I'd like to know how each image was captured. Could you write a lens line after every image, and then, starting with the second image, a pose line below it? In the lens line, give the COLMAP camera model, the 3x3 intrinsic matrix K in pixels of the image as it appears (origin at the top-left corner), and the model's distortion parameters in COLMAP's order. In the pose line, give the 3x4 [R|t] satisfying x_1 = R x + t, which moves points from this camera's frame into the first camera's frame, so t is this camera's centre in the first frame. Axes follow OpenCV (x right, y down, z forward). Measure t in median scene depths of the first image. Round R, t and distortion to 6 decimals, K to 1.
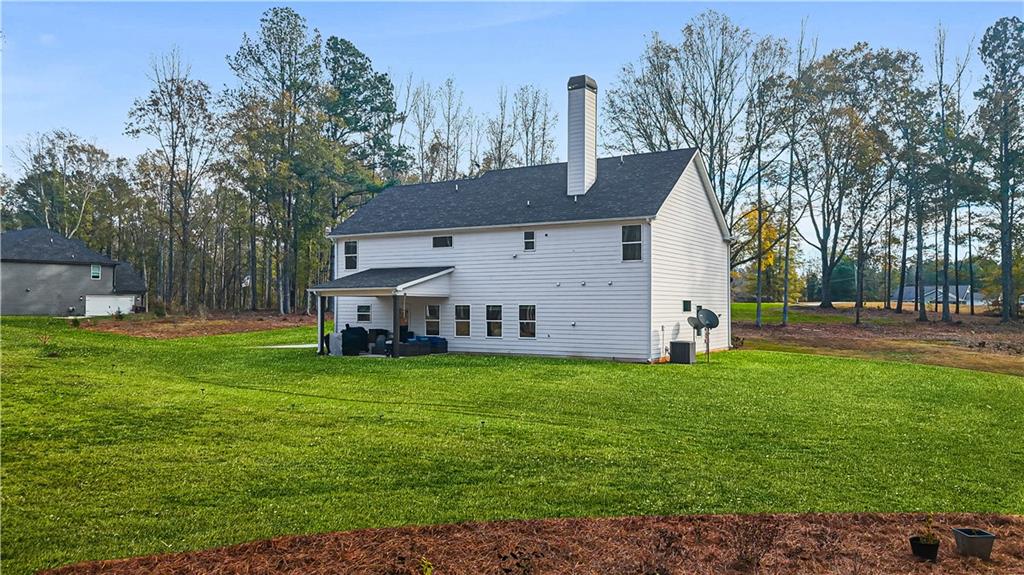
lens RADIAL K [[763.0, 0, 514.9], [0, 763.0, 294.5], [0, 0, 1]] dist [0.059186, -0.012683]
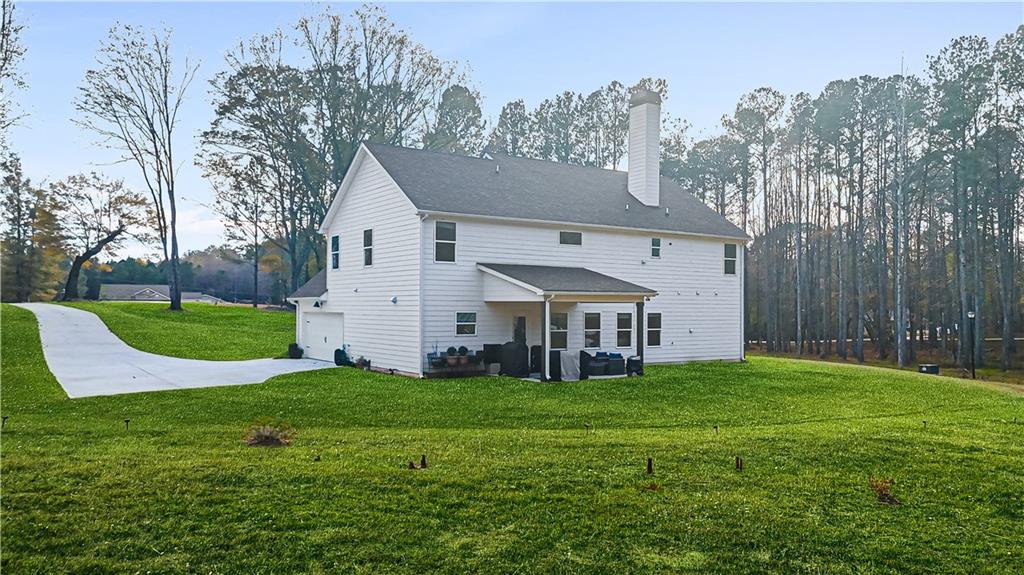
lens RADIAL K [[763.0, 0, 511.8], [0, 763.0, 281.3], [0, 0, 1]] dist [0.059186, -0.012683]
pose [[0.422512, 0.032528, 0.905773, -0.925352], [-0.021085, 0.999438, -0.026056, 0.002654], [-0.906112, -0.008090, 0.422961, 0.725073]]
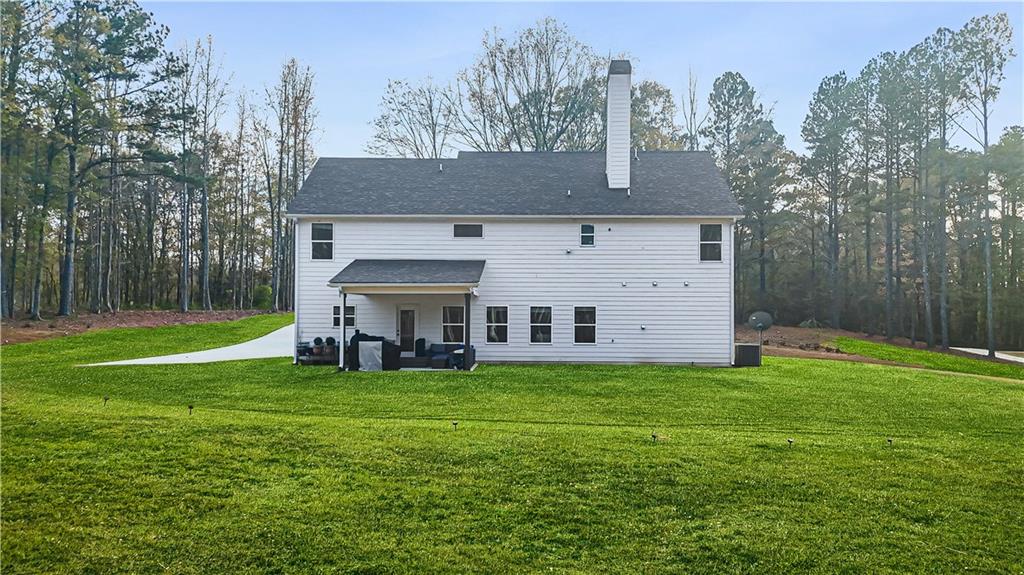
lens RADIAL K [[763.0, 0, 512.8], [0, 763.0, 292.1], [0, 0, 1]] dist [0.059186, -0.012683]
pose [[0.864120, 0.016632, 0.503011, -0.489960], [-0.011714, 0.999848, -0.012935, 0.008885], [-0.503150, 0.005285, 0.864183, 0.261286]]
